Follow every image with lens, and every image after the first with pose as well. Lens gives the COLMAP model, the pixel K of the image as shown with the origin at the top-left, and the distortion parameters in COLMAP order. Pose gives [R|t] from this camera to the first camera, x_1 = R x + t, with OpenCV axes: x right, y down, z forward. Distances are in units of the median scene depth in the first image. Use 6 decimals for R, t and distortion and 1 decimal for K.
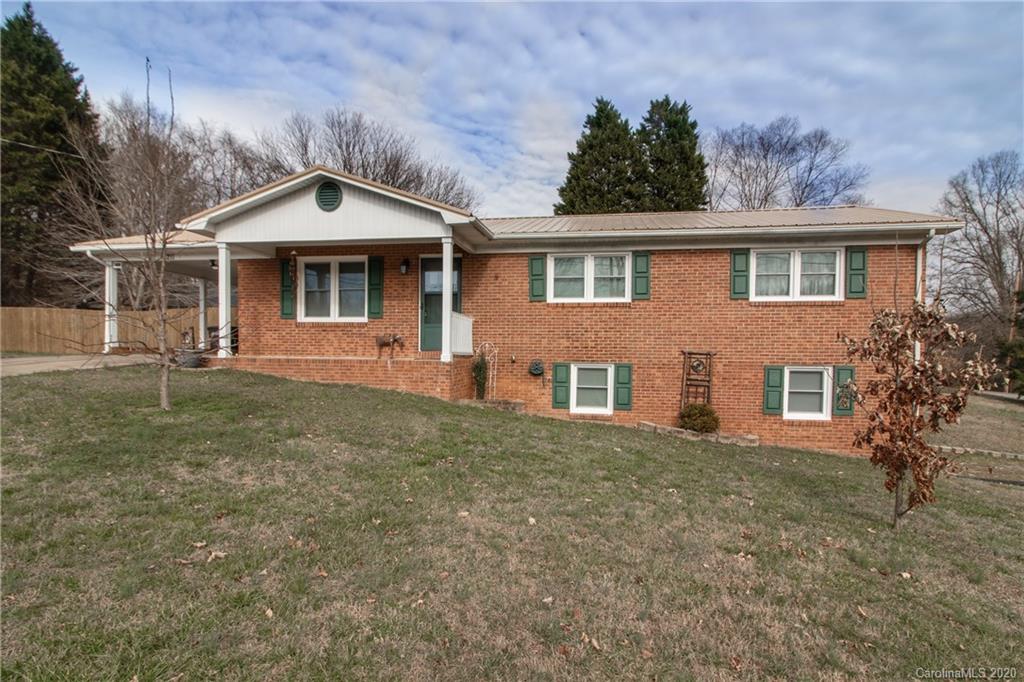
lens RADIAL K [[479.4, 0, 515.2], [0, 479.4, 336.8], [0, 0, 1]] dist [-0.000564, -0.011232]
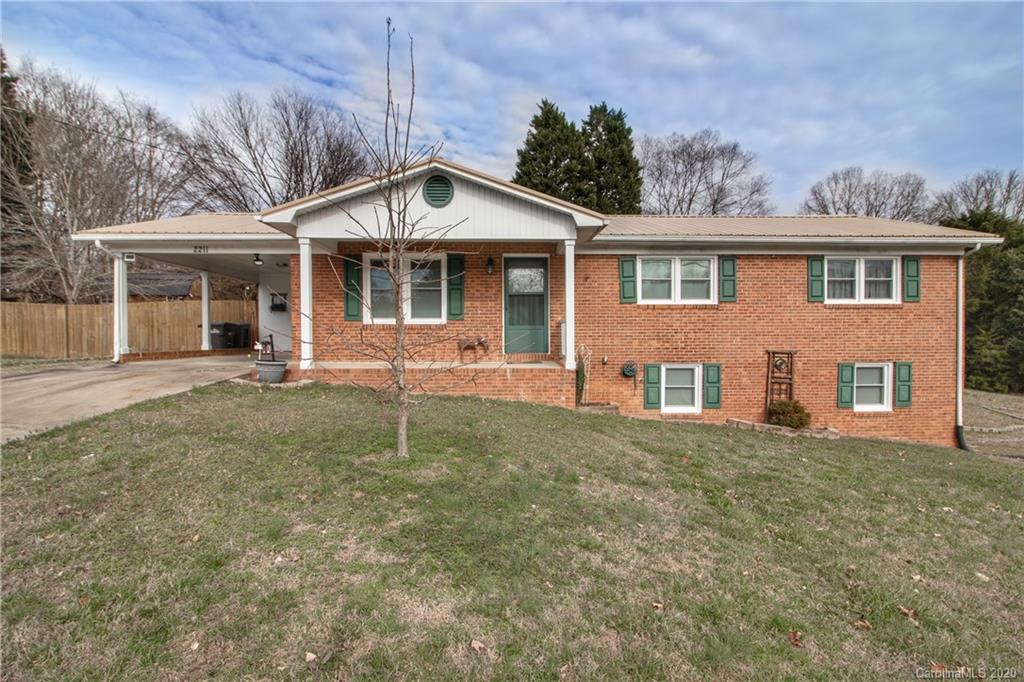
lens RADIAL K [[450.2, 0, 511.5], [0, 450.2, 316.4], [0, 0, 1]] dist [-0.000441, -0.010115]
pose [[0.984329, -0.006238, 0.176233, -0.366180], [0.007298, 0.999959, -0.005366, -0.043203], [-0.176193, 0.006568, 0.984334, 0.116852]]
